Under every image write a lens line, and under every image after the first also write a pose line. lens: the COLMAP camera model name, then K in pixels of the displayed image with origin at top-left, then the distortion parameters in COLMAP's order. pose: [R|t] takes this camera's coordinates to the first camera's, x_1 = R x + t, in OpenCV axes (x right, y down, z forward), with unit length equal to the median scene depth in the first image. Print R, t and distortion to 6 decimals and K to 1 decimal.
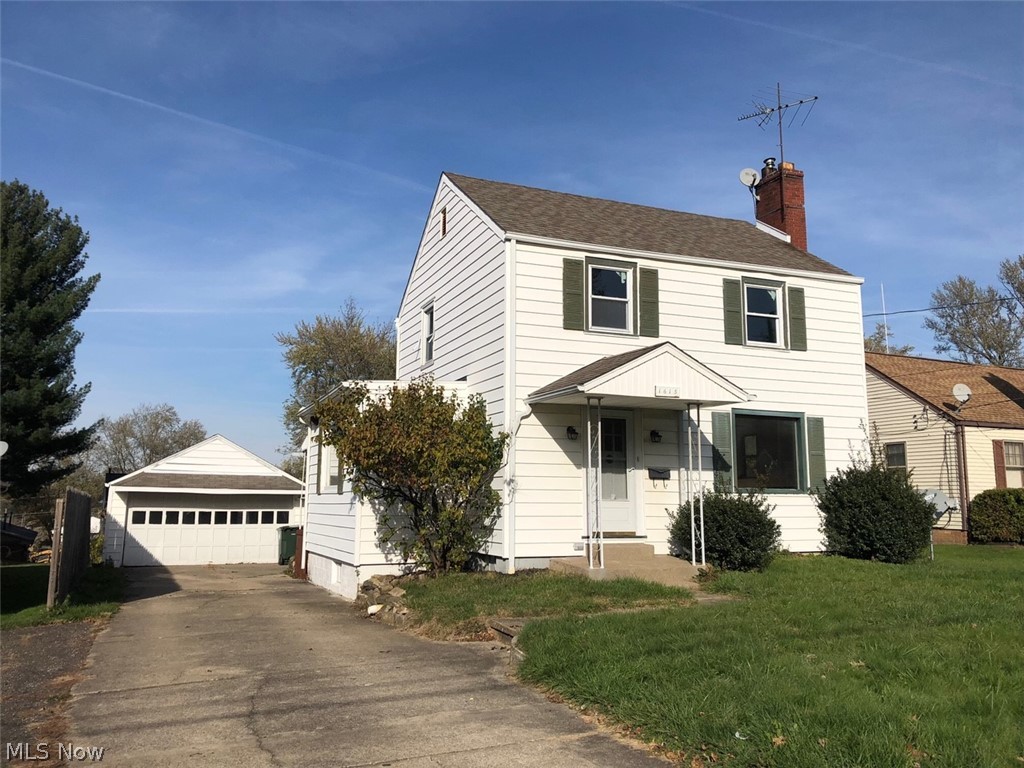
lens RADIAL K [[837.9, 0, 509.7], [0, 837.9, 378.0], [0, 0, 1]] dist [0.052562, -0.051707]
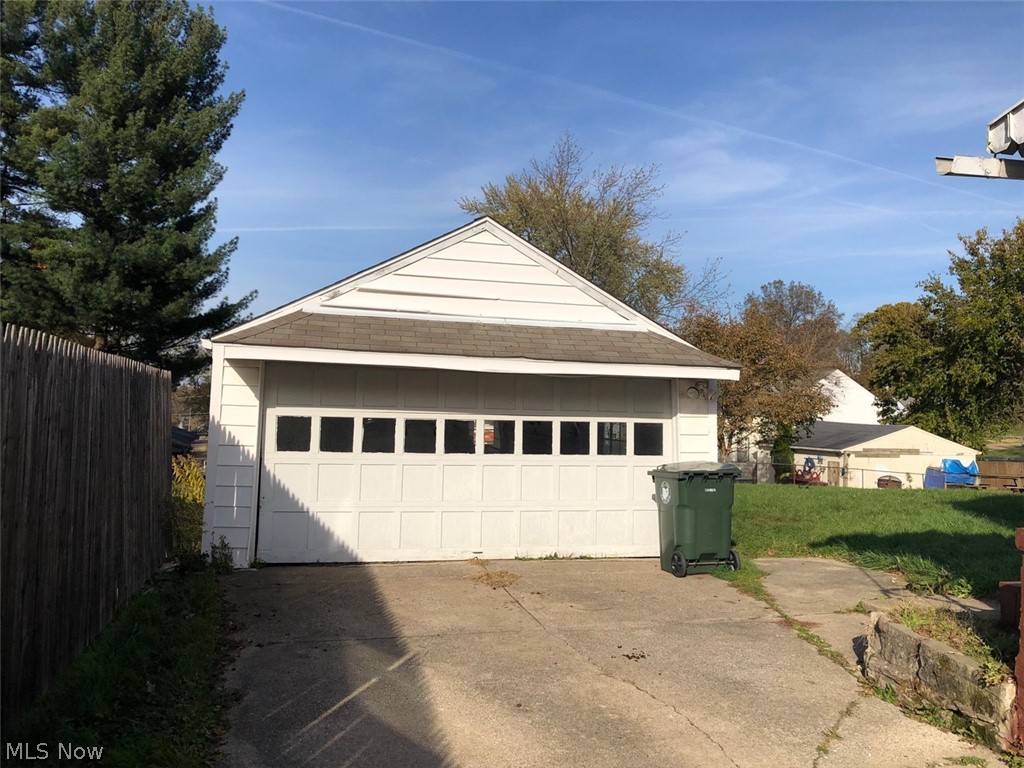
lens RADIAL K [[845.0, 0, 549.0], [0, 845.0, 384.0], [0, 0, 1]] dist [0.011049, -0.000280]
pose [[0.990855, 0.012762, -0.134326, -0.277248], [0.003078, 0.993120, 0.117059, 0.100108], [0.134896, -0.116402, 0.983999, 0.650081]]
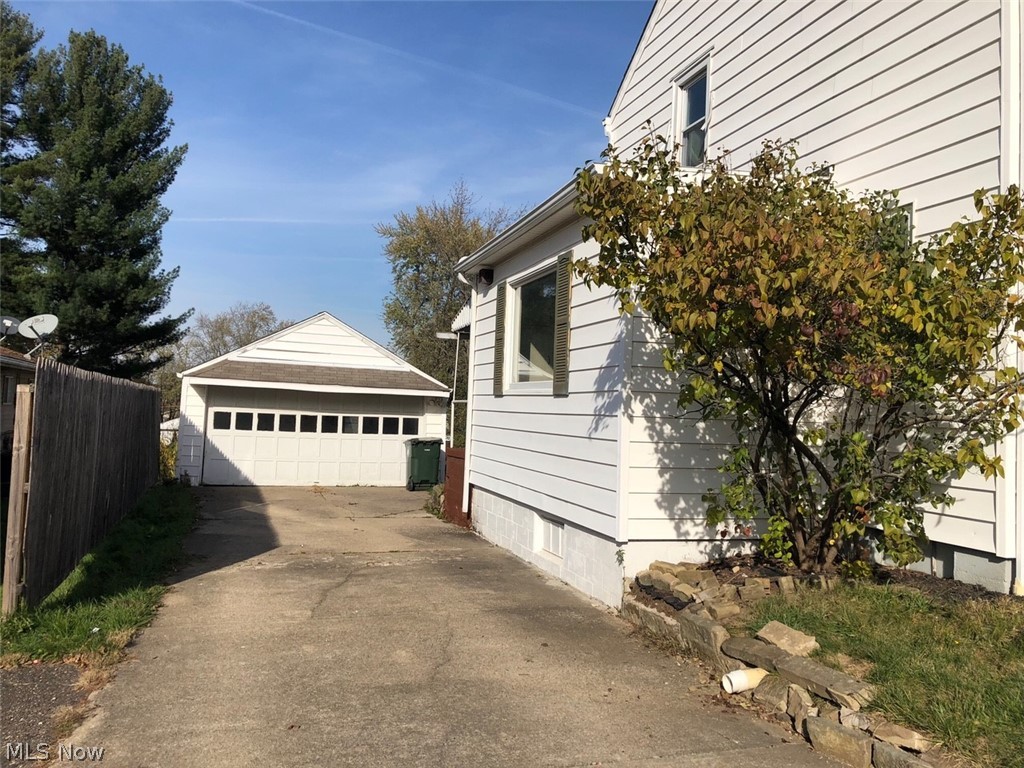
lens RADIAL K [[837.9, 0, 509.7], [0, 837.9, 378.0], [0, 0, 1]] dist [0.052562, -0.051707]
pose [[0.994443, 0.029036, -0.101198, -0.115937], [-0.018053, 0.994008, 0.107802, 0.044530], [0.103722, -0.105376, 0.989008, 0.302459]]
